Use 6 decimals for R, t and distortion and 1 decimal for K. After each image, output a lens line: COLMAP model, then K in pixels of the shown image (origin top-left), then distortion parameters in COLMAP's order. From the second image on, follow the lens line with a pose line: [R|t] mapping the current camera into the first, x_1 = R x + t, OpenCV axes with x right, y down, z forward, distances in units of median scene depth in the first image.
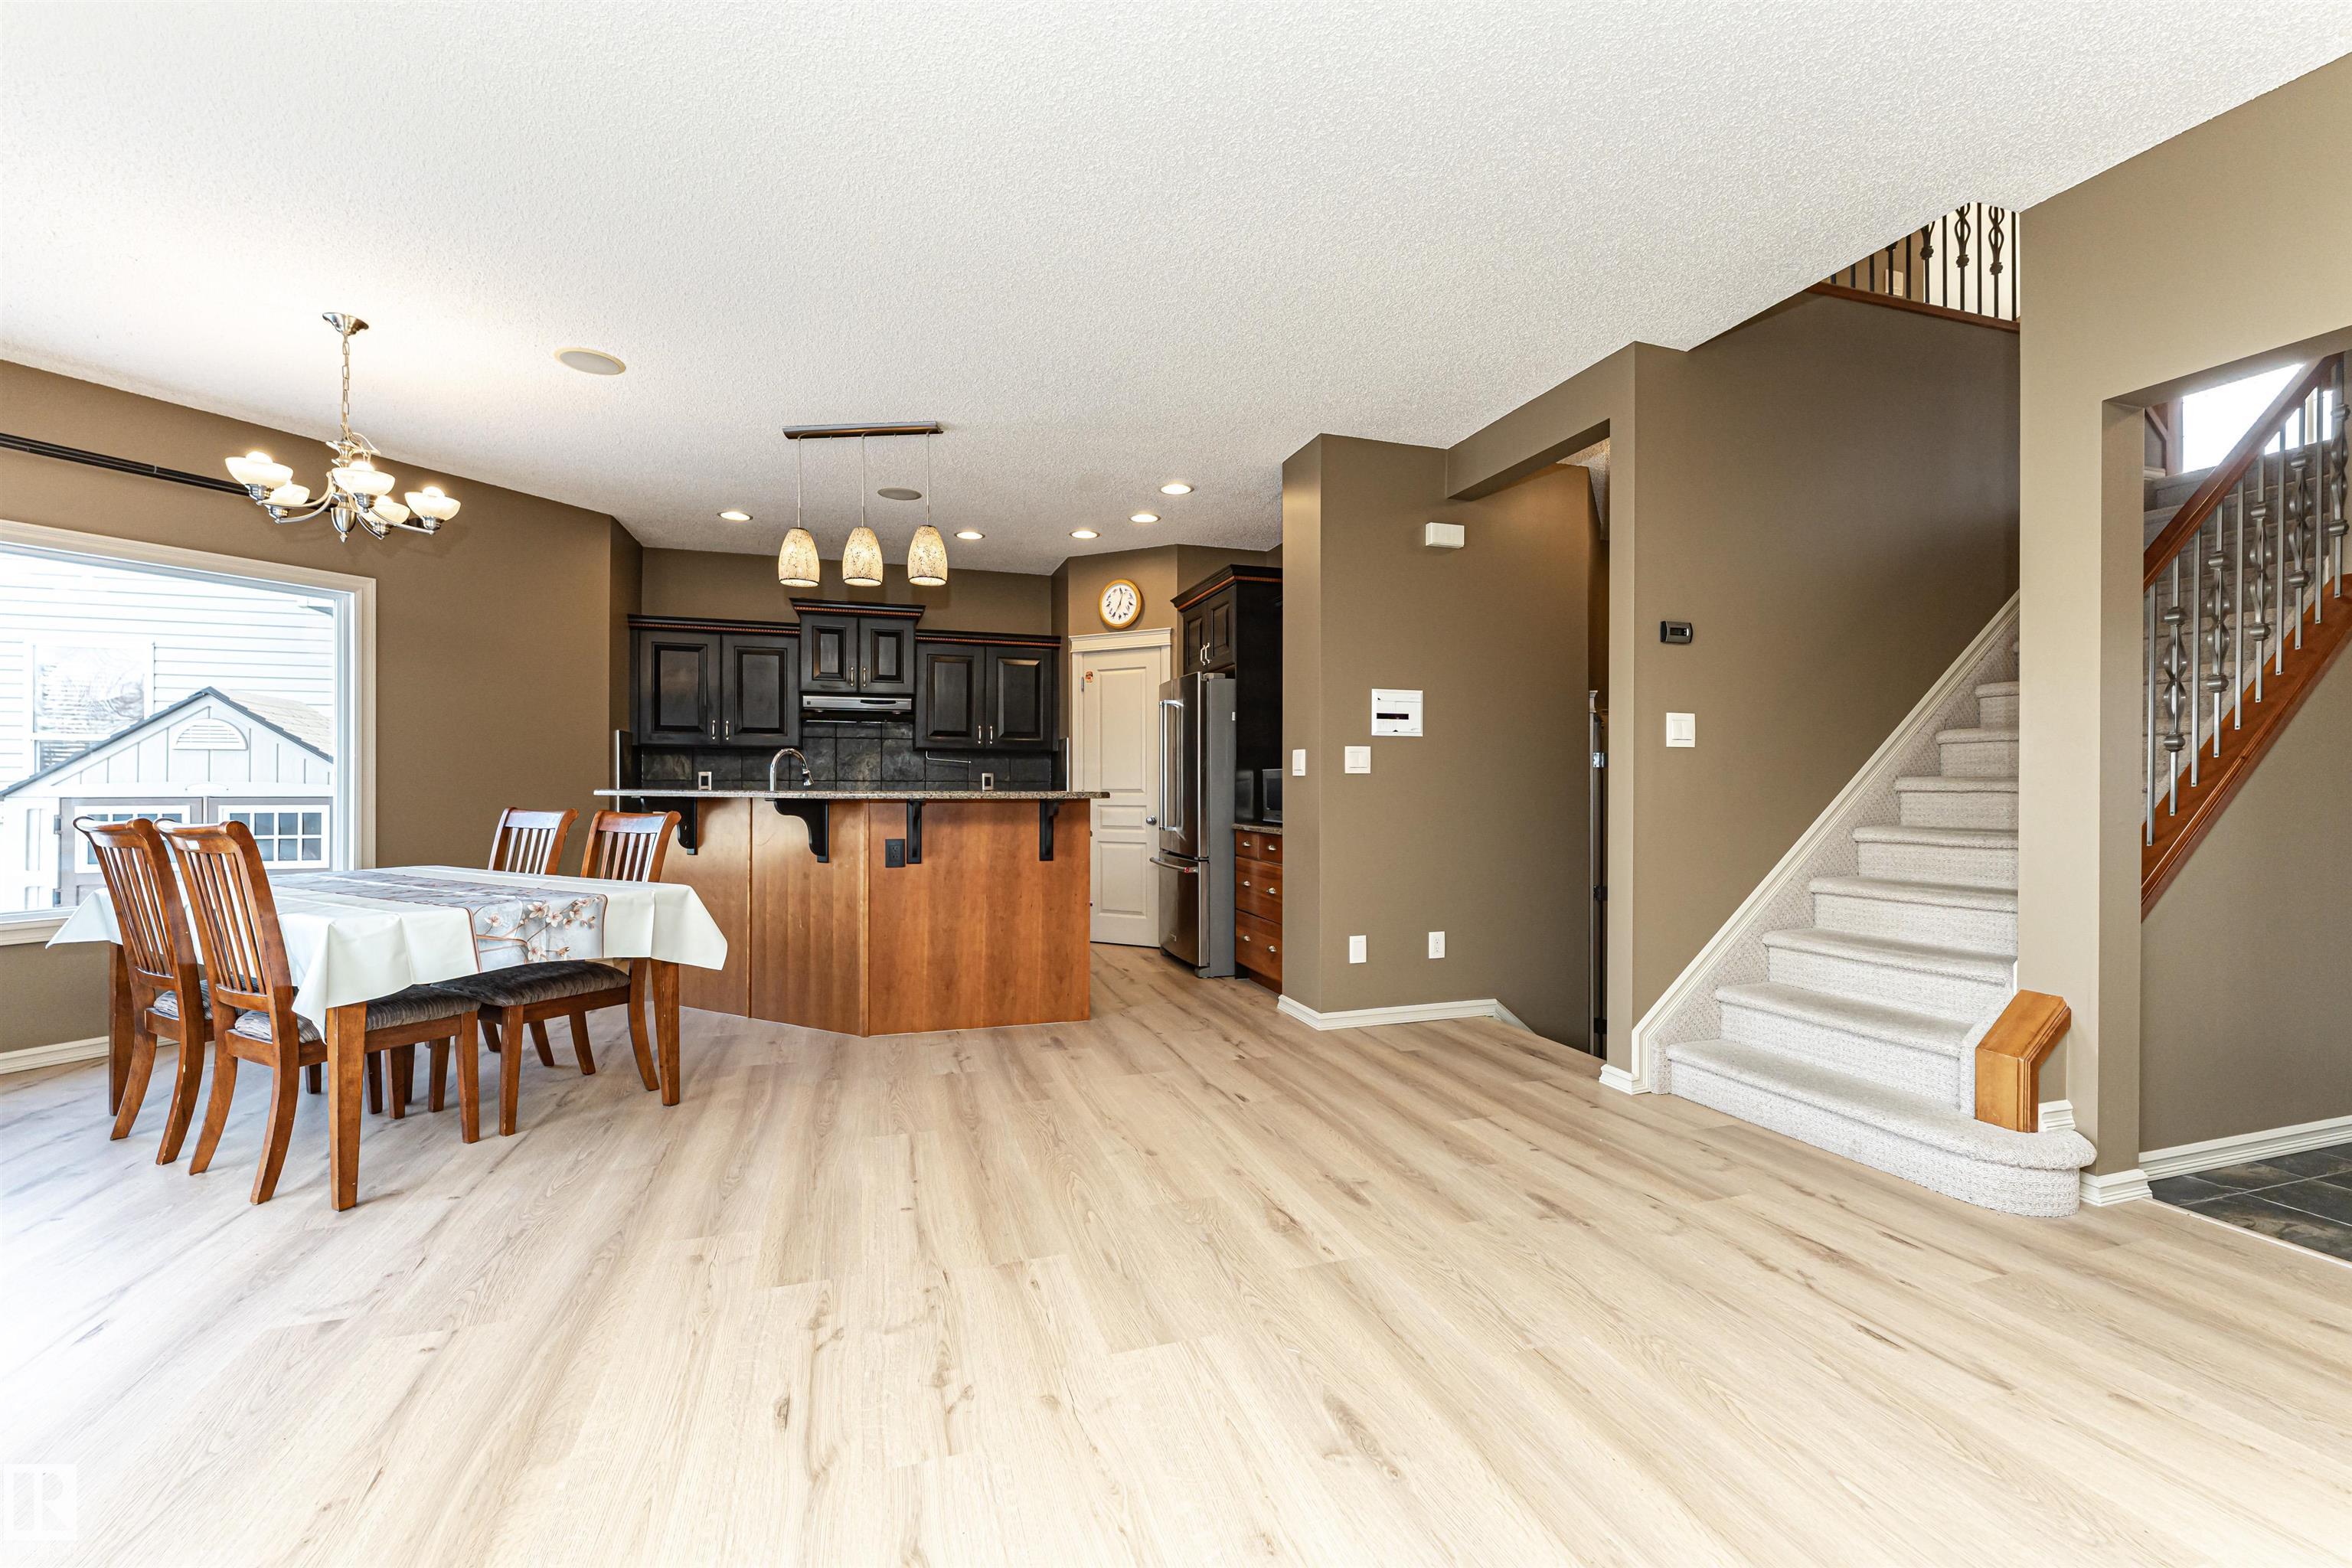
lens RADIAL K [[953.4, 0, 1175.1], [0, 953.4, 788.4], [0, 0, 1]] dist [0.000371, -0.000555]
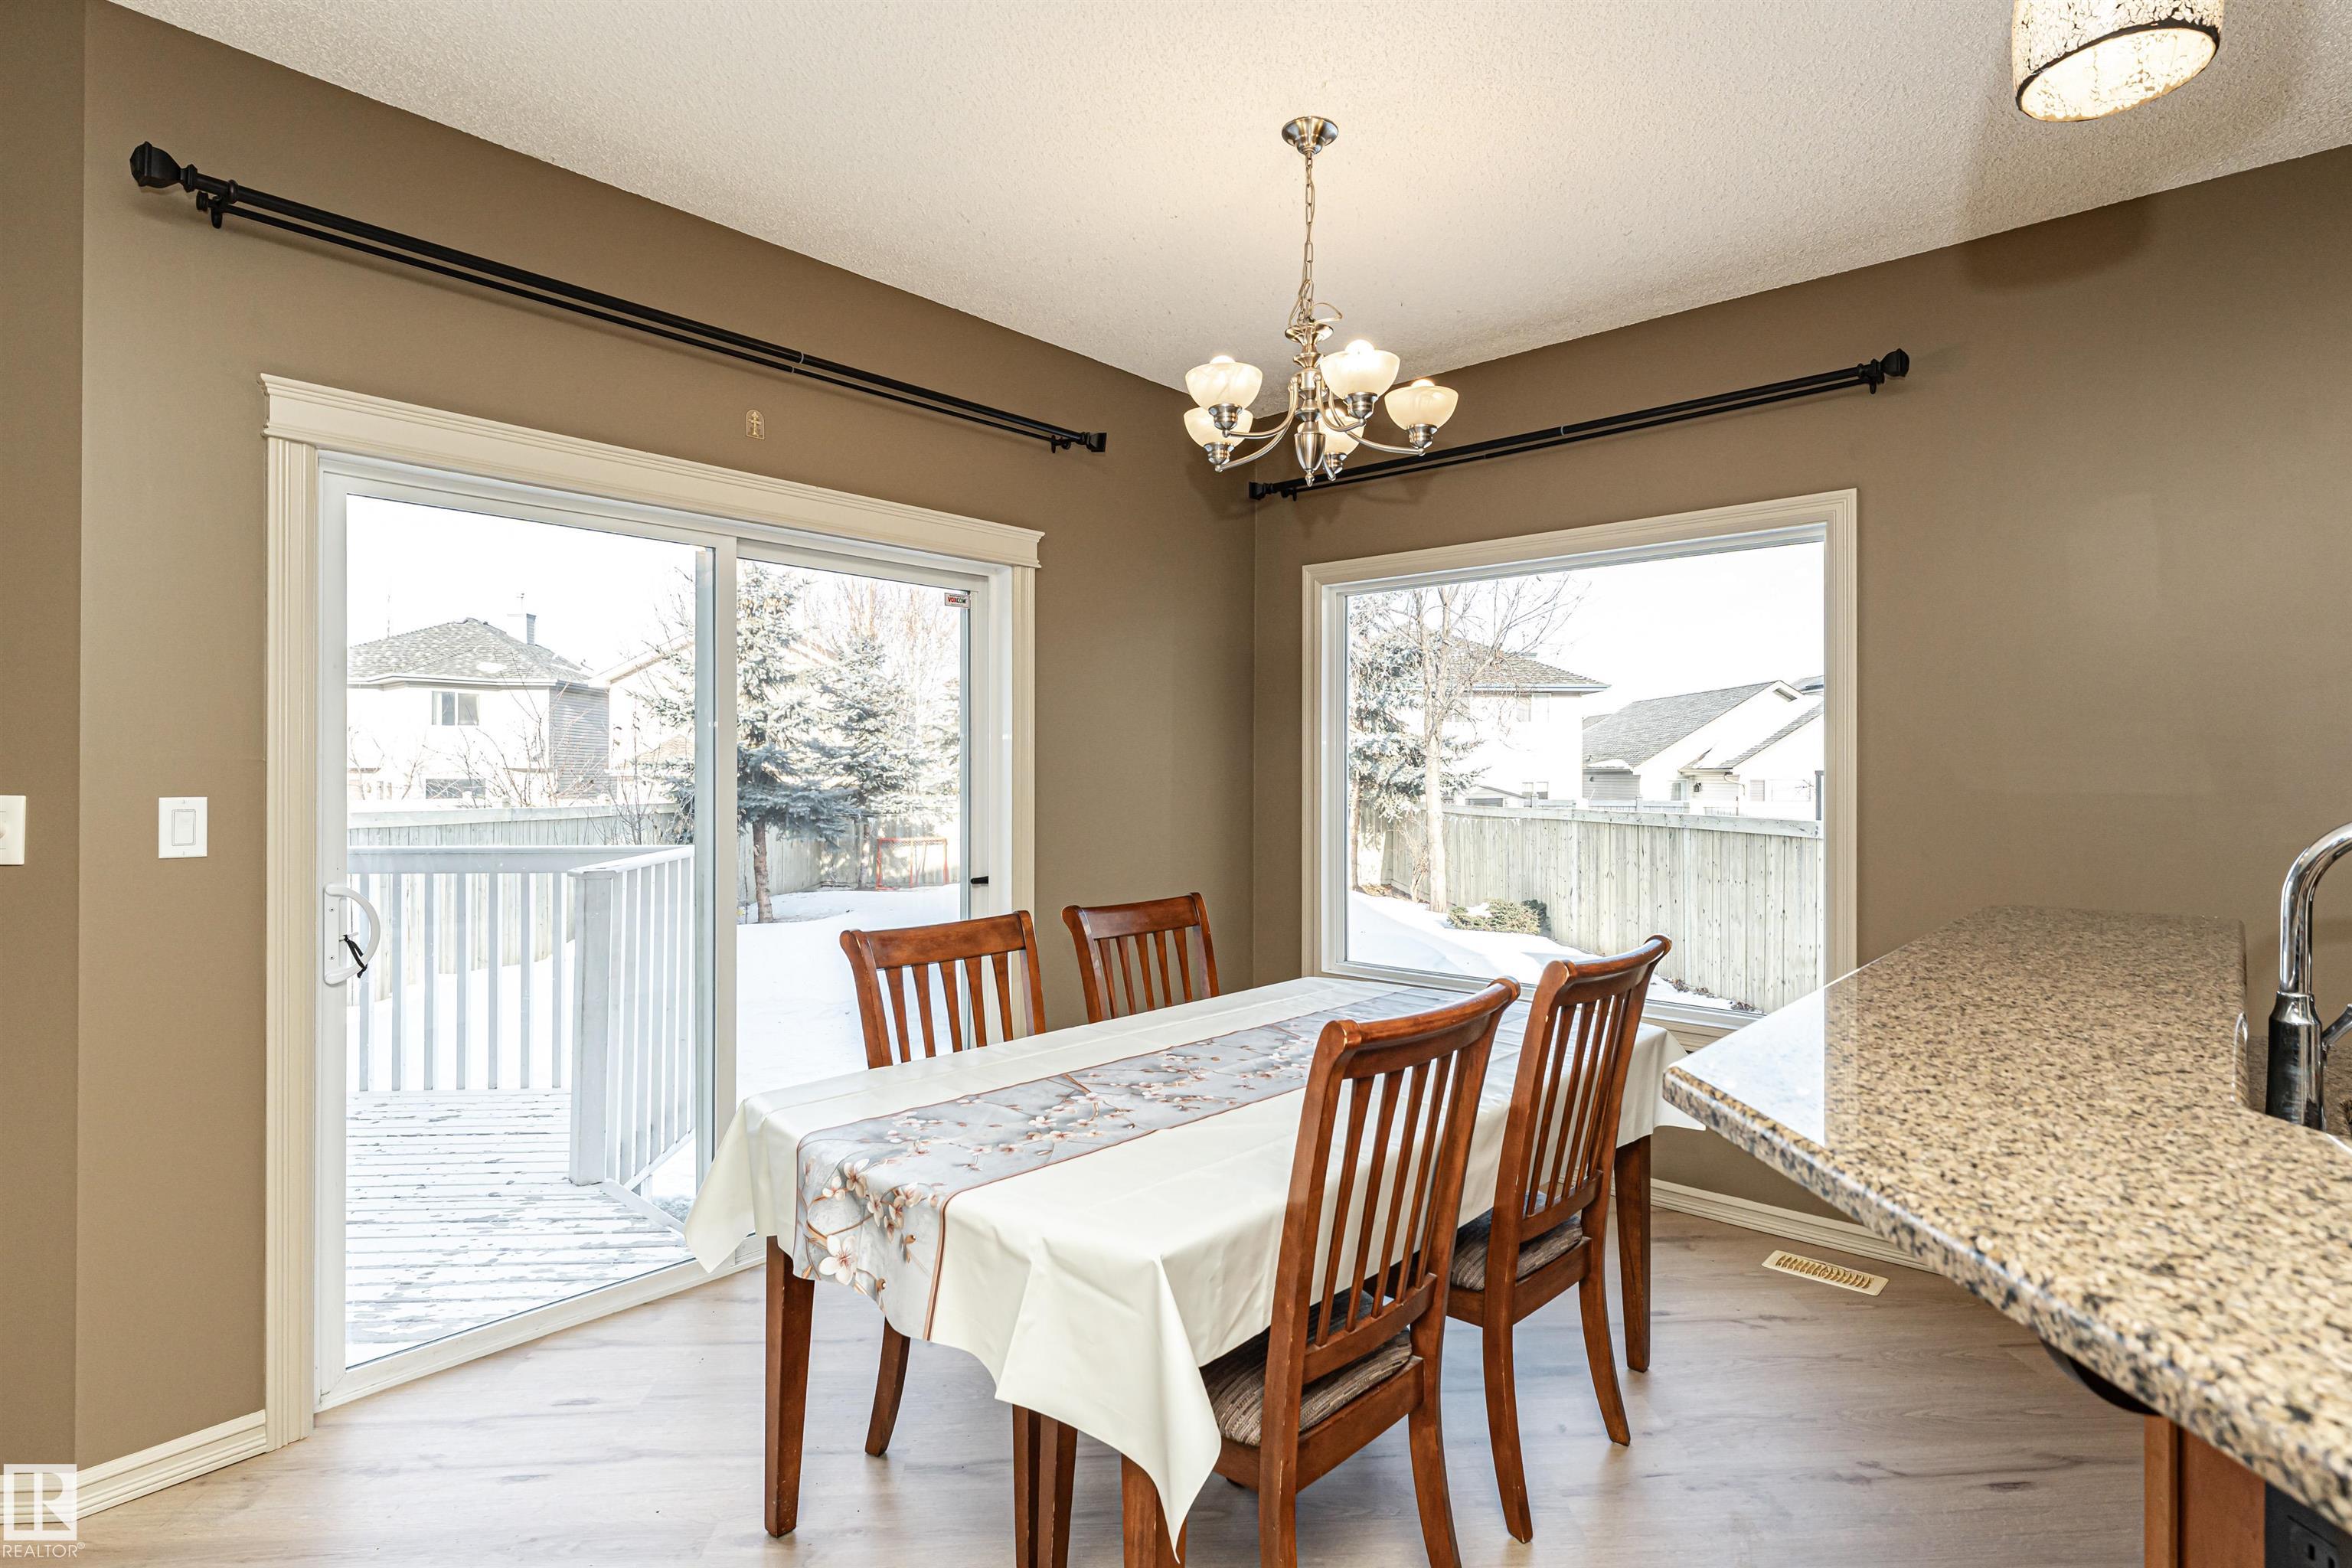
lens RADIAL K [[1178.5, 0, 1222.1], [0, 1178.5, 773.3], [0, 0, 1]] dist [0.003245, -0.000364]
pose [[-0.229238, -0.001725, -0.973369, -0.082841], [-0.004339, 0.999990, -0.000751, -0.054982], [0.973361, 0.004052, -0.229243, 0.897101]]
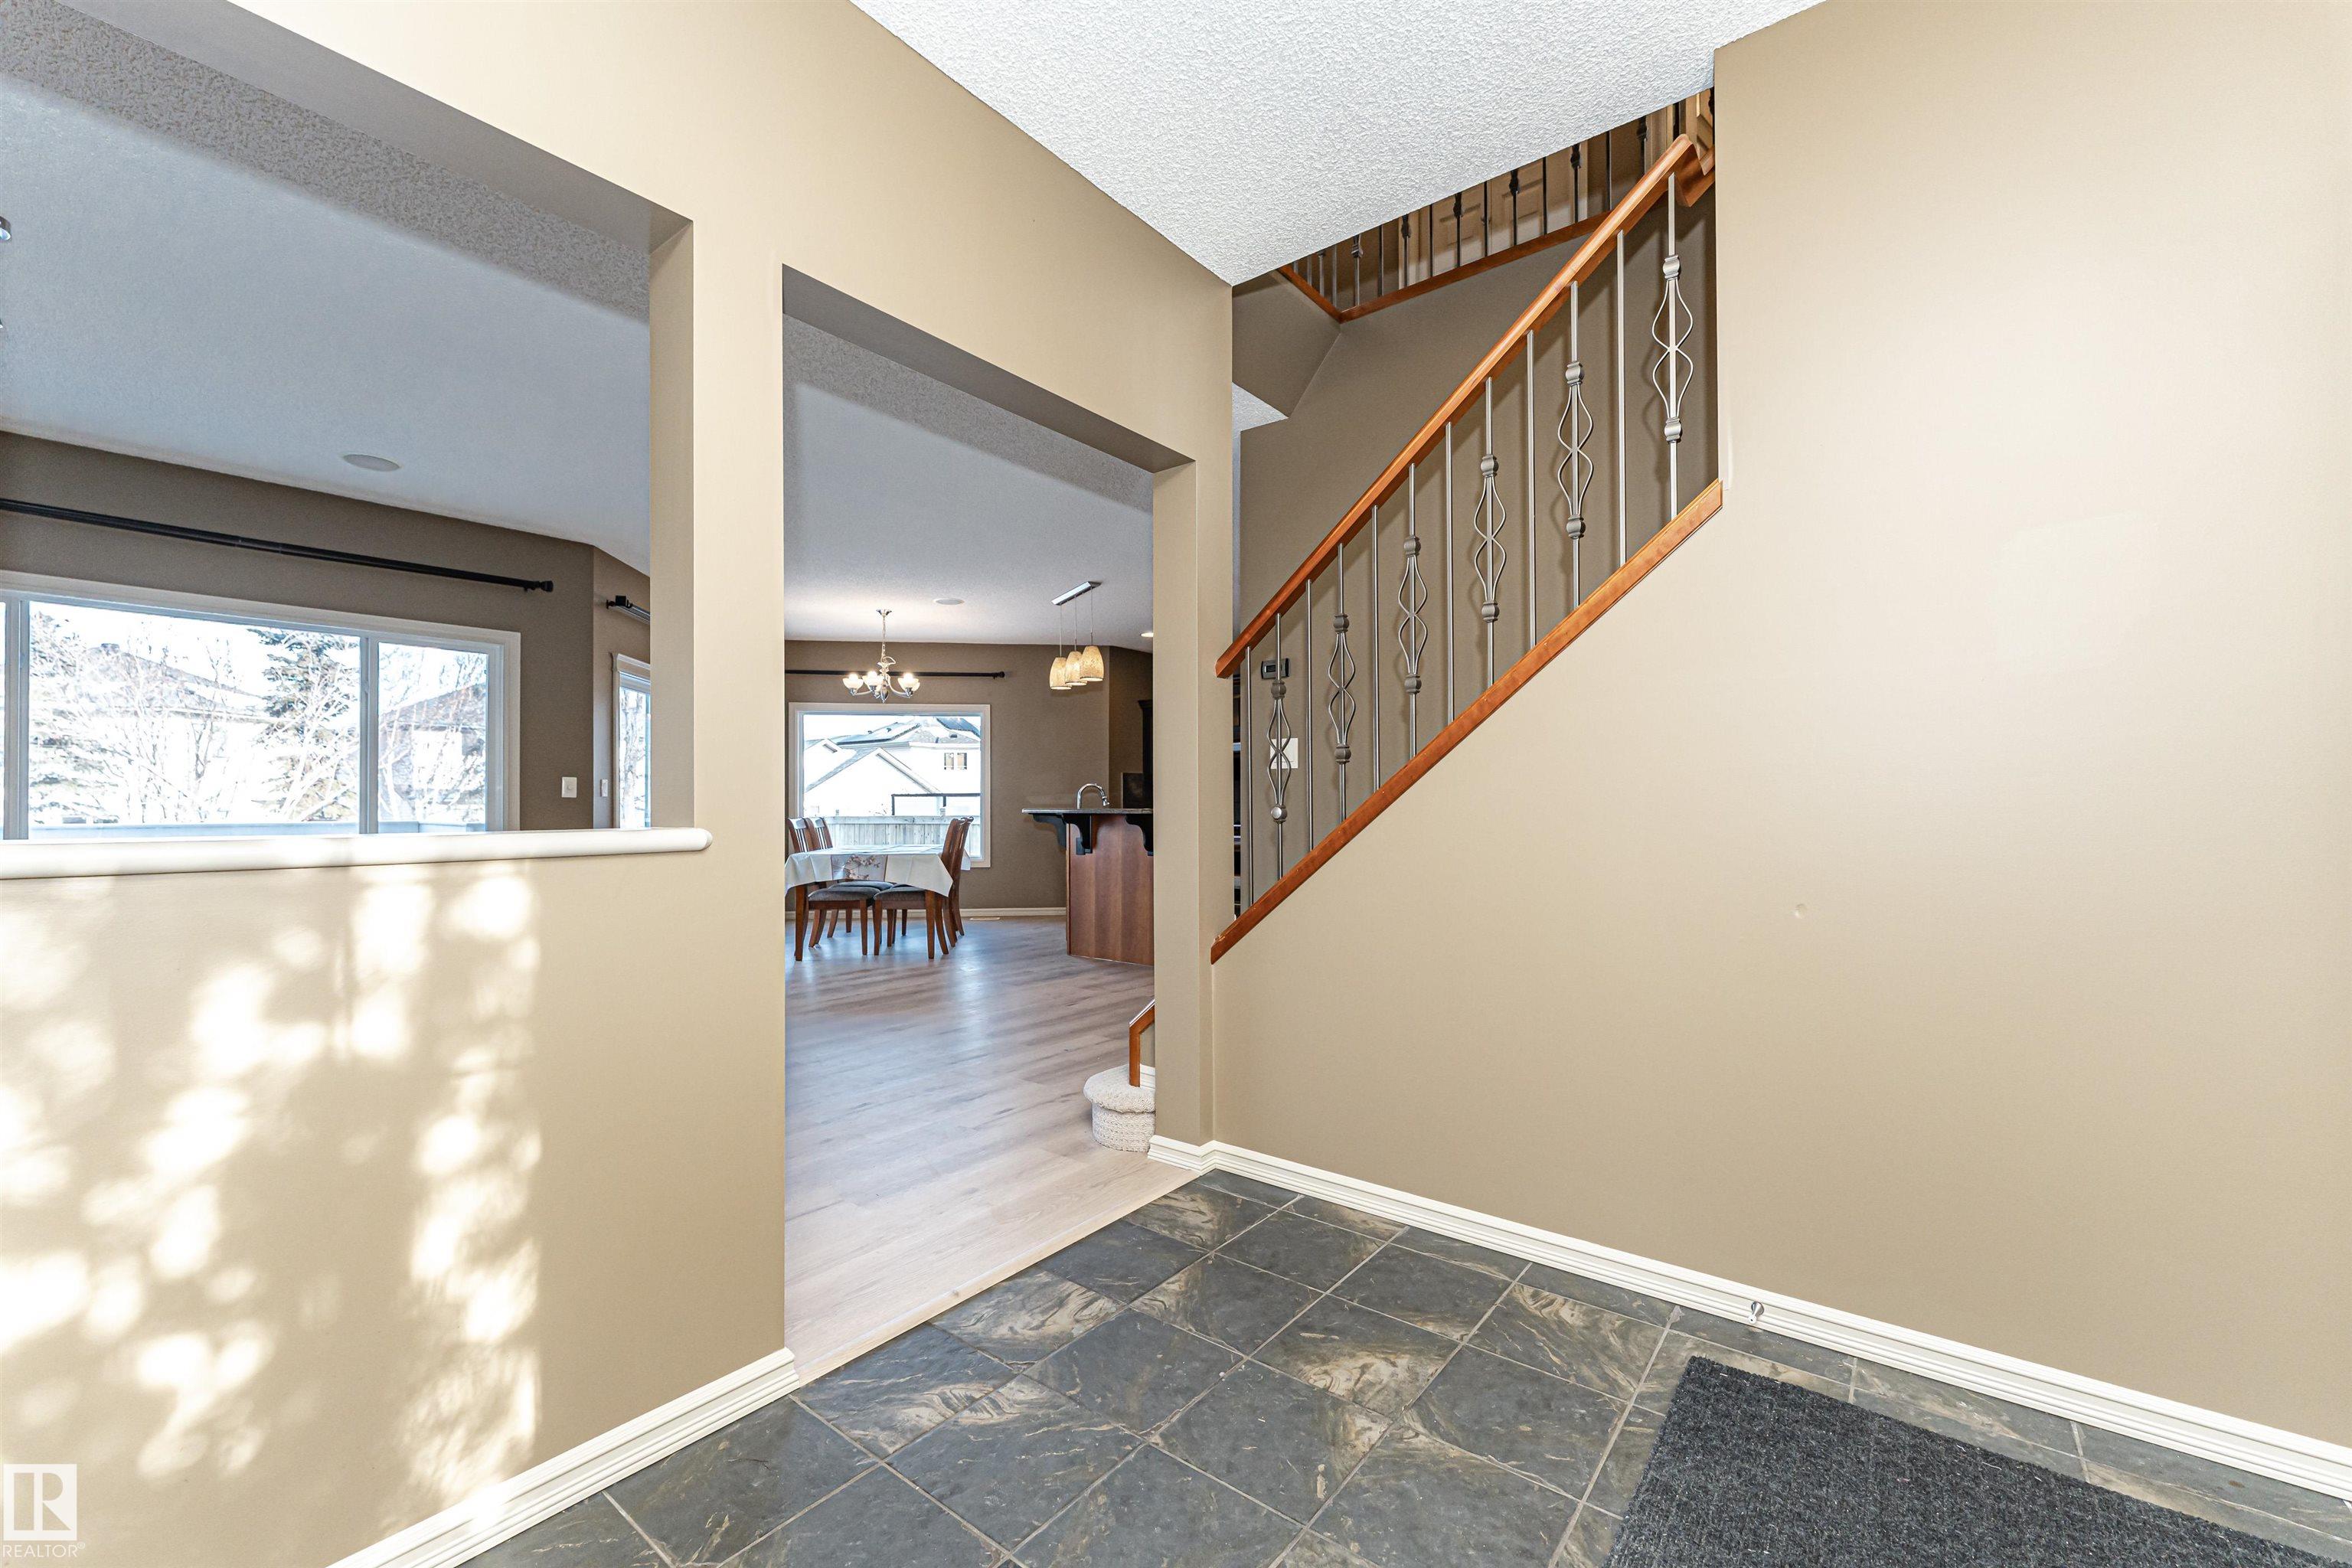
lens RADIAL K [[953.4, 0, 1171.8], [0, 953.4, 808.8], [0, 0, 1]] dist [0.000371, -0.000555]
pose [[0.558270, 0.000083, -0.829659, 1.192558], [-0.001758, 0.999998, -0.001083, 0.004536], [0.829657, 0.002063, 0.558269, 0.220291]]
